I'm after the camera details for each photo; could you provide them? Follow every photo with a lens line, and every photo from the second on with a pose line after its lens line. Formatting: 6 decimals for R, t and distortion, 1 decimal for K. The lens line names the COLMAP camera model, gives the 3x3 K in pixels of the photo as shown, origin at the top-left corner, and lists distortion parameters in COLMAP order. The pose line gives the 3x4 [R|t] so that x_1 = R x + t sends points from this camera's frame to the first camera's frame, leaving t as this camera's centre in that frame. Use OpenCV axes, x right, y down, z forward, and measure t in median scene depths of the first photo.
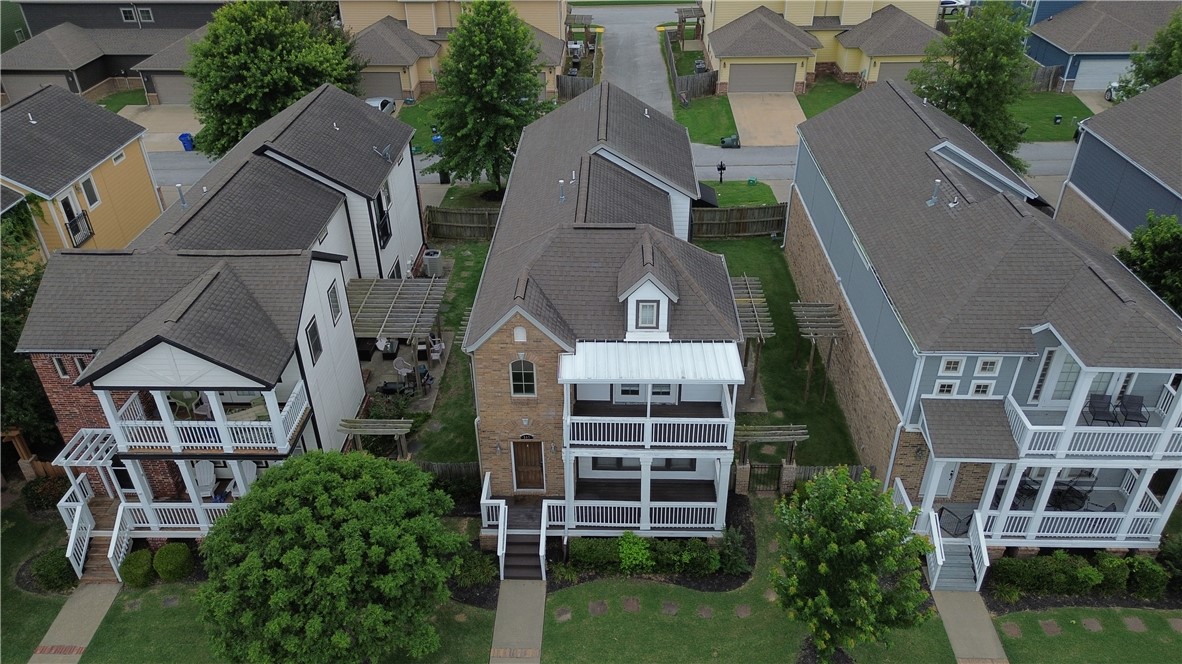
lens RADIAL K [[848.1, 0, 591.0], [0, 848.1, 332.0], [0, 0, 1]] dist [0.097355, -0.093848]
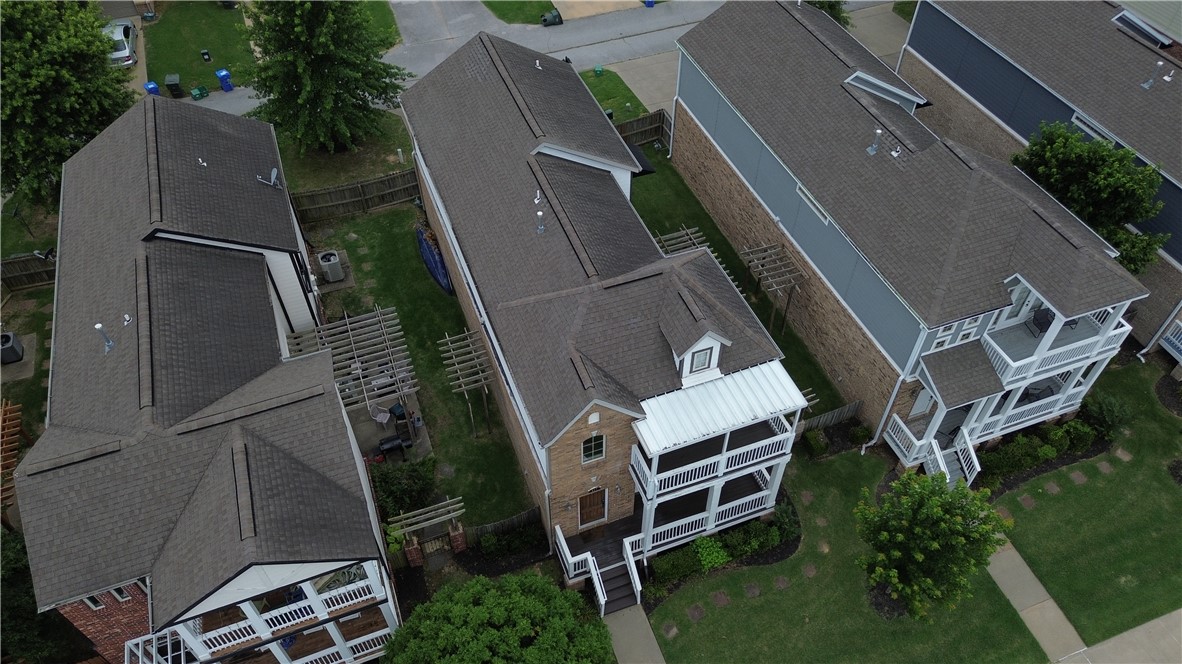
lens RADIAL K [[848.1, 0, 591.0], [0, 848.1, 332.0], [0, 0, 1]] dist [0.097355, -0.093848]
pose [[0.923804, -0.276027, 0.265320, -0.305427], [0.195506, 0.935920, 0.292969, -0.362832], [-0.329186, -0.218774, 0.918572, 0.102235]]
